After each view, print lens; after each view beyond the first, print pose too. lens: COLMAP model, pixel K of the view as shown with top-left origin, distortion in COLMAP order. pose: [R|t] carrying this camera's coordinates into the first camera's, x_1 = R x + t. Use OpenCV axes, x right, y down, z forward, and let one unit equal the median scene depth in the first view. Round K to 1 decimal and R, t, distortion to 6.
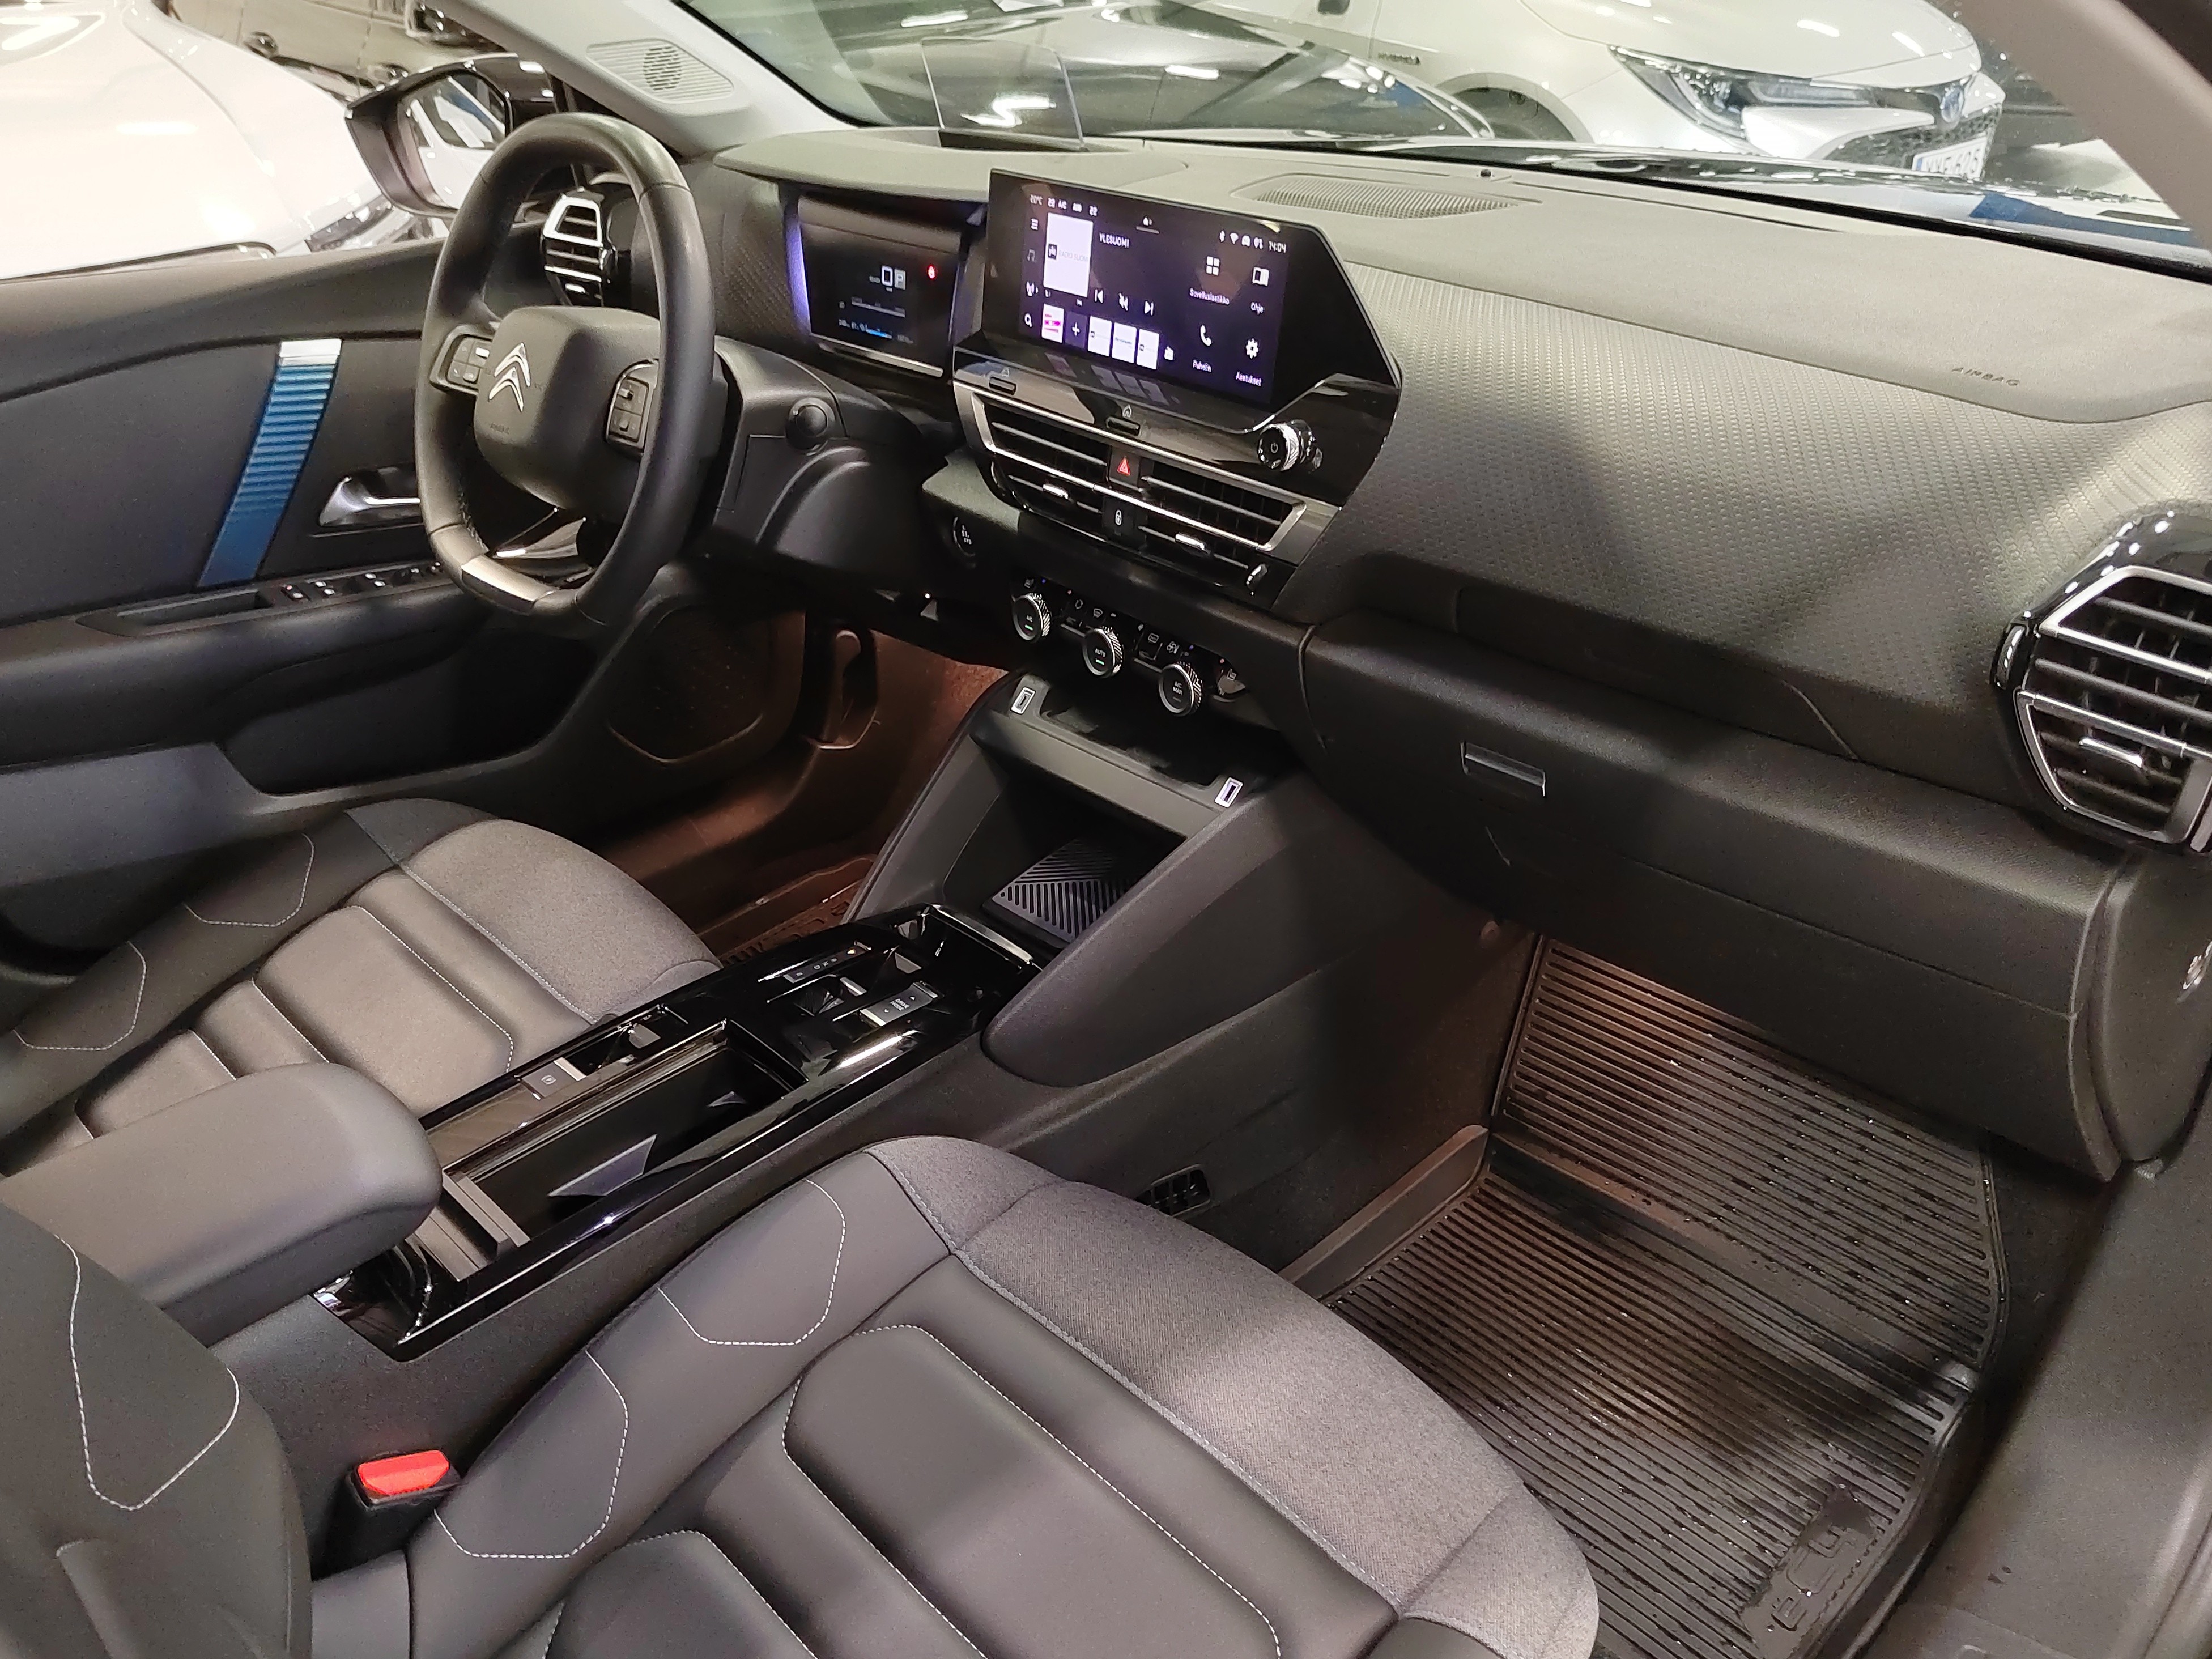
lens RADIAL K [[1723.2, 0, 1106.0], [0, 1723.2, 829.5], [0, 0, 1]] dist [0.019162, -0.000512]
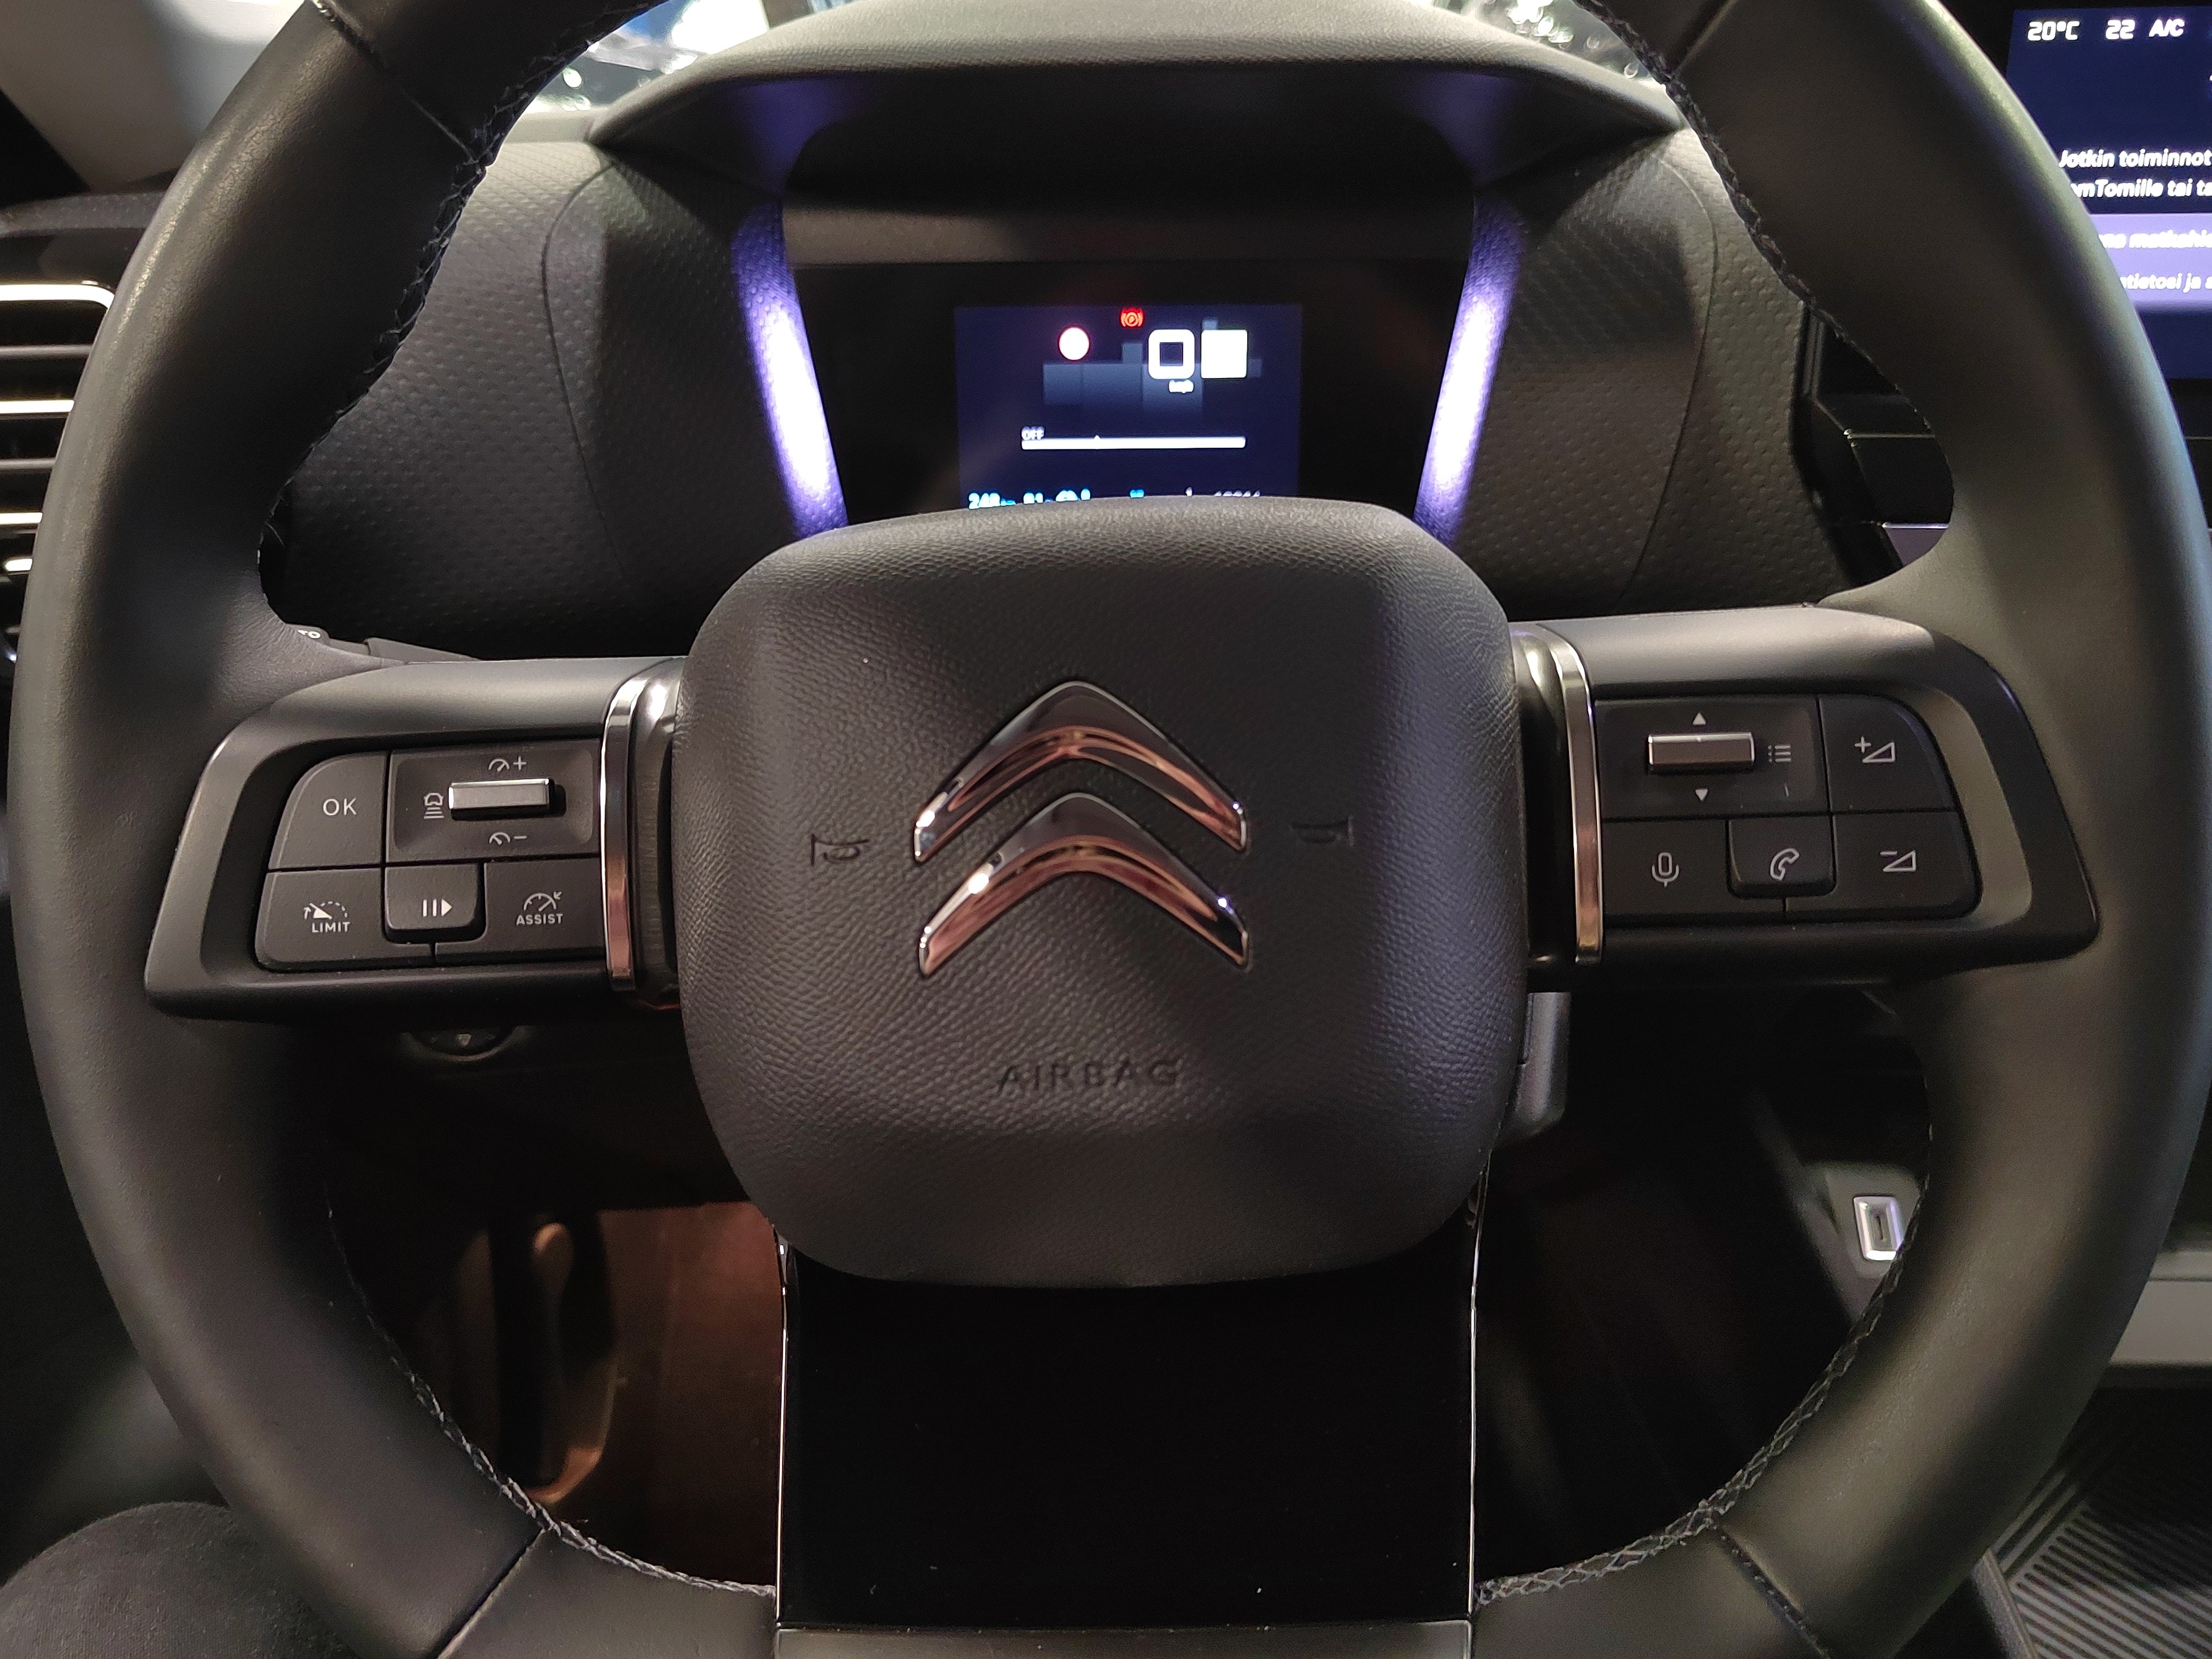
lens RADIAL K [[1766.9, 0, 1106.0], [0, 1766.9, 829.5], [0, 0, 1]] dist [0.007690, -0.006846]
pose [[0.716848, -0.272194, 0.641902, -0.511442], [0.342079, 0.939528, 0.016381, -0.279474], [-0.607544, 0.207839, 0.766611, 0.876952]]
